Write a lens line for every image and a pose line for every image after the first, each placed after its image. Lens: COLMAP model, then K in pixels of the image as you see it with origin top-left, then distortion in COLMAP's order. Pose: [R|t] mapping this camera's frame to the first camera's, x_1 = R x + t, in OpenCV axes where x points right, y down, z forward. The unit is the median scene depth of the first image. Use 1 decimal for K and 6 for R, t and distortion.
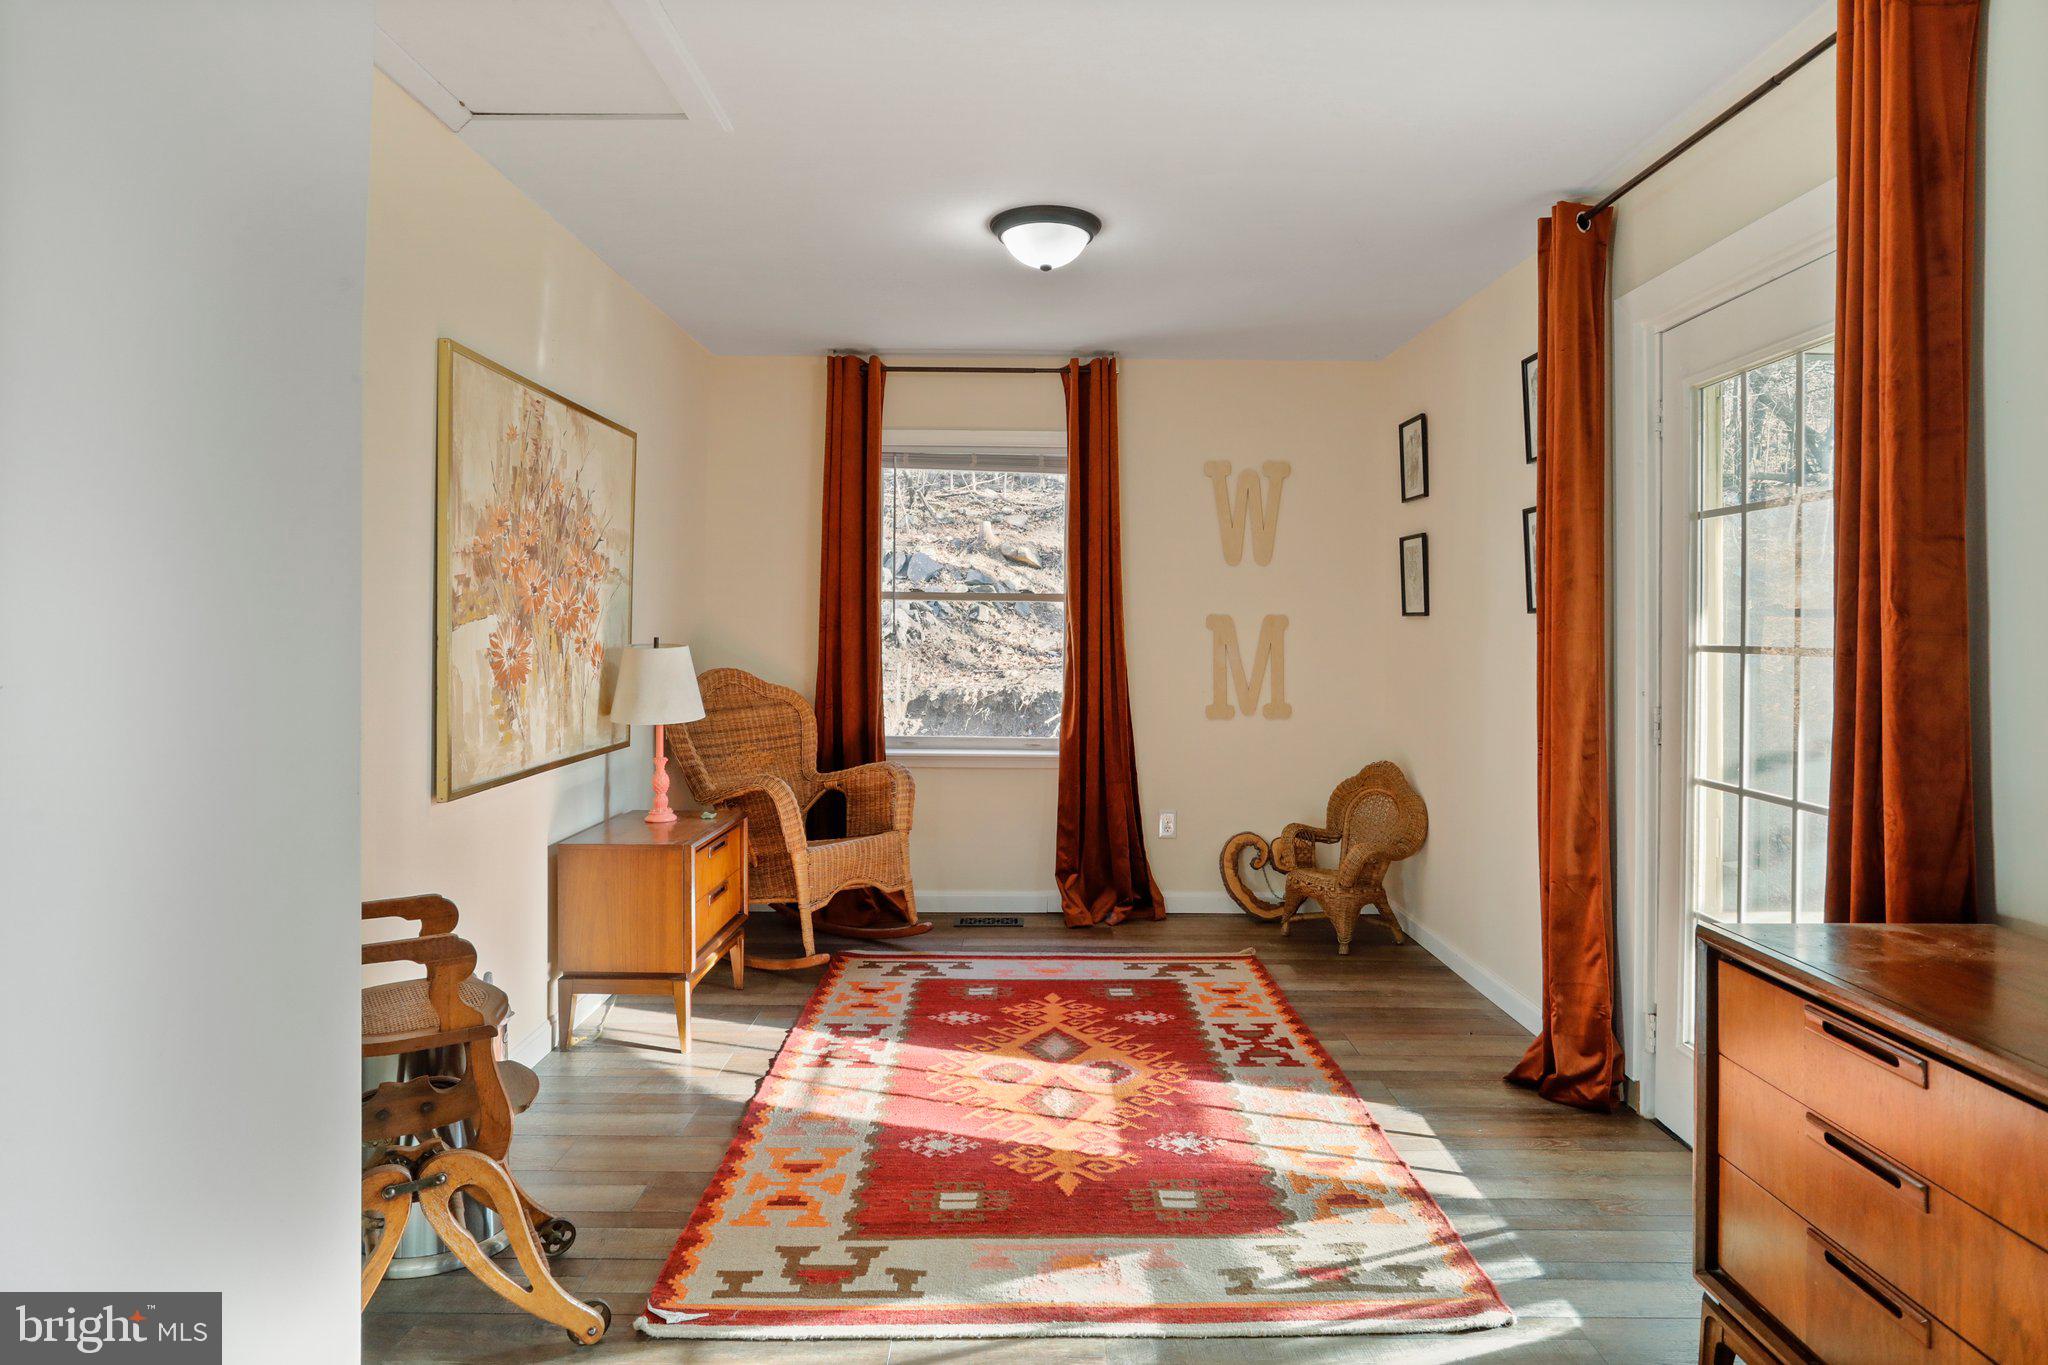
lens RADIAL K [[1137.0, 0, 1020.6], [0, 1137.0, 613.3], [0, 0, 1]] dist [-0.037033, 0.017338]
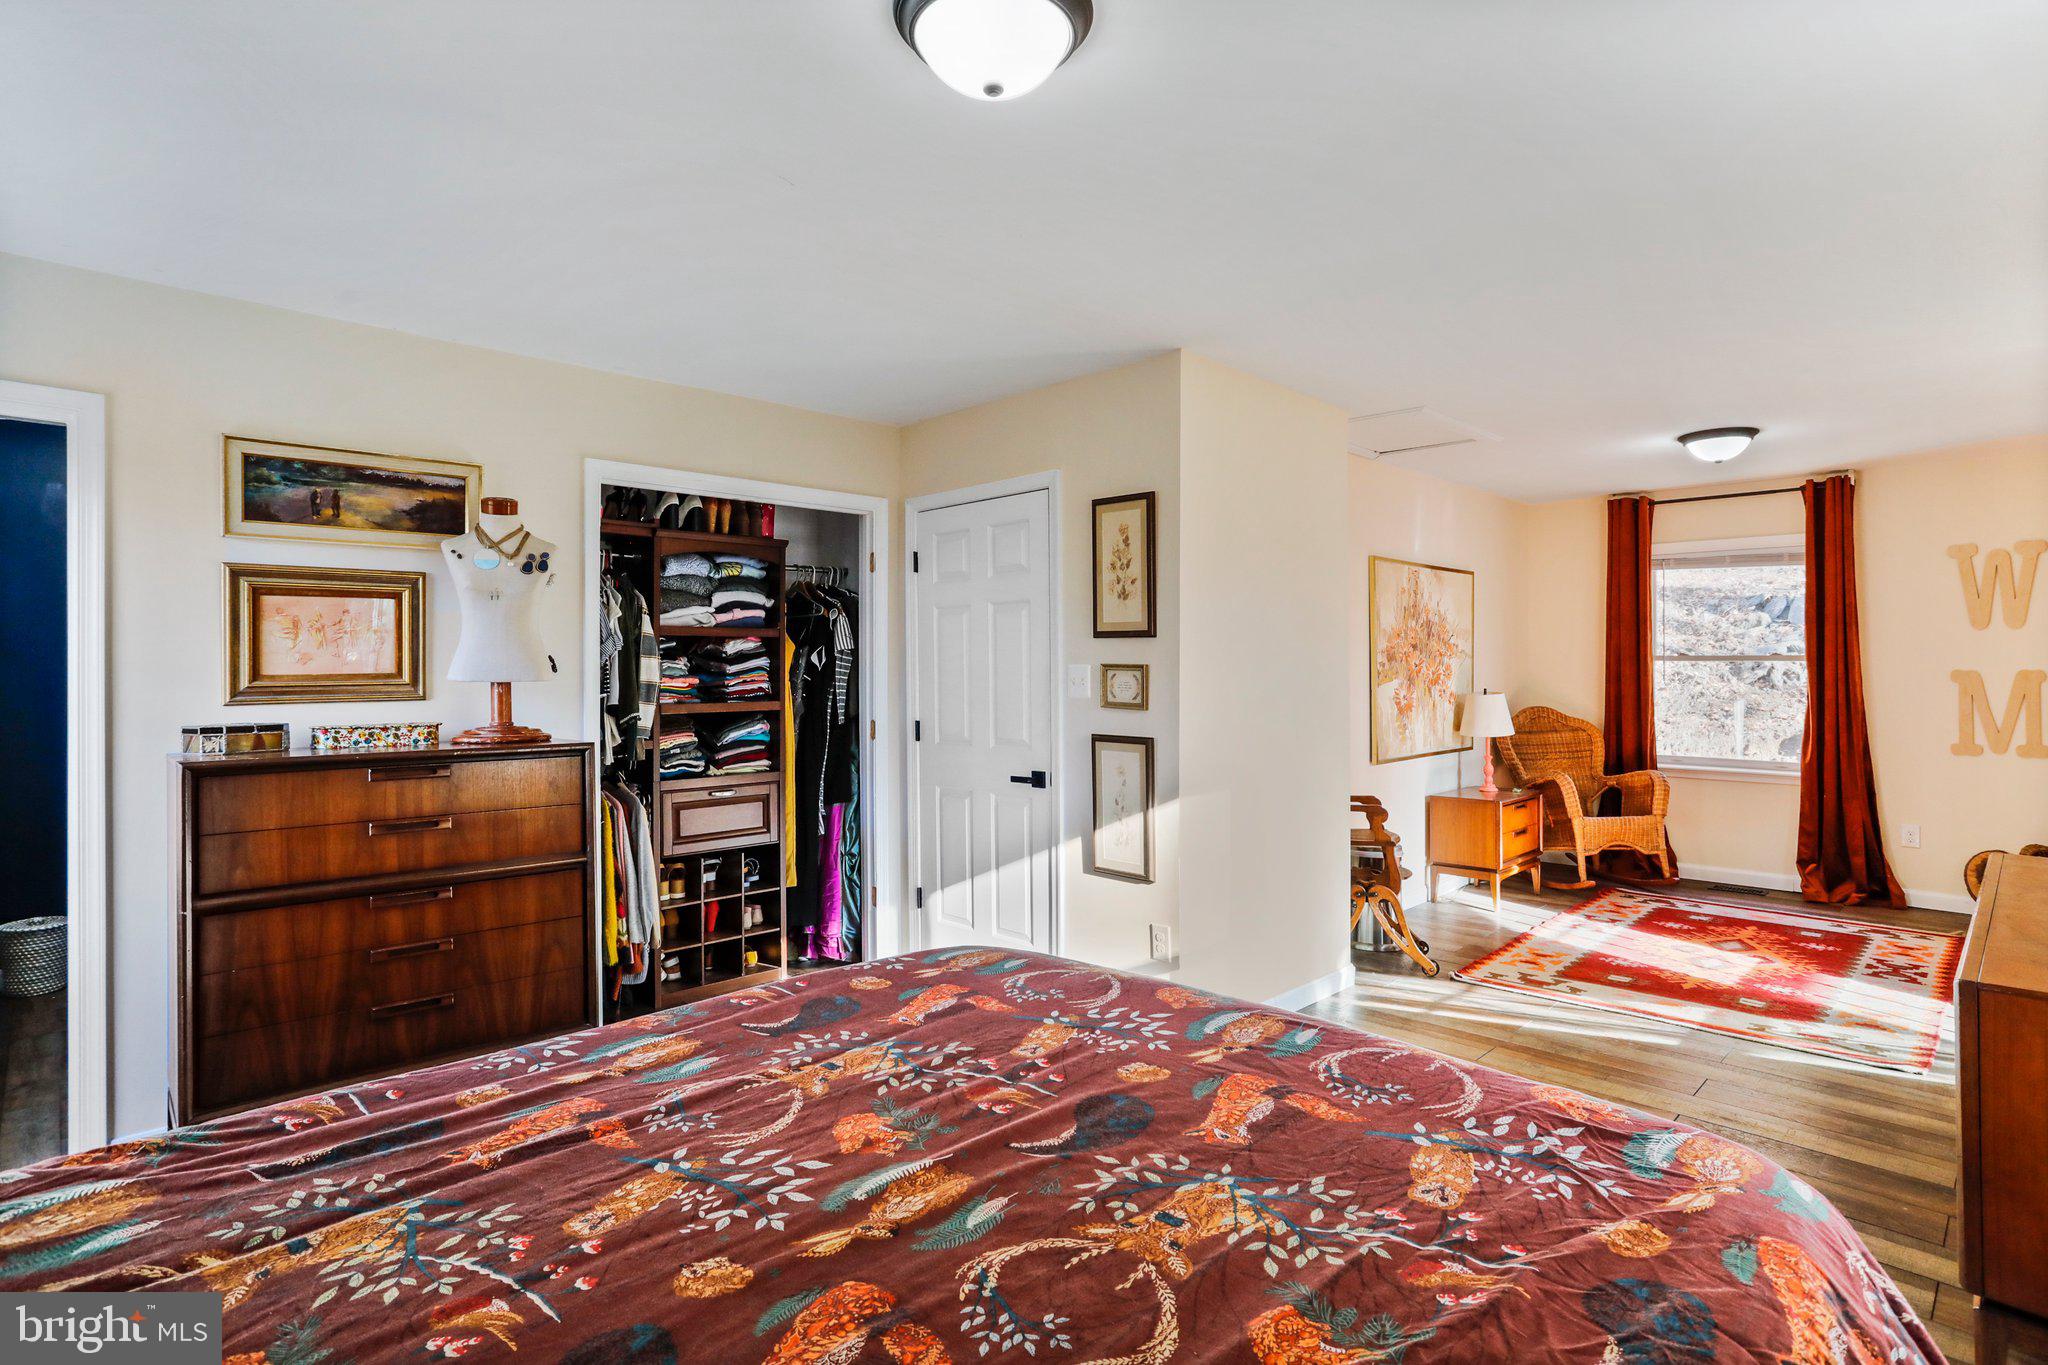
lens RADIAL K [[994.5, 0, 1059.6], [0, 994.5, 673.1], [0, 0, 1]] dist [-0.019709, 0.006936]
pose [[0.714086, -0.003354, -0.700050, 0.279640], [0.017232, 0.999770, 0.012788, -0.032777], [0.699846, -0.021195, 0.713979, -0.558401]]
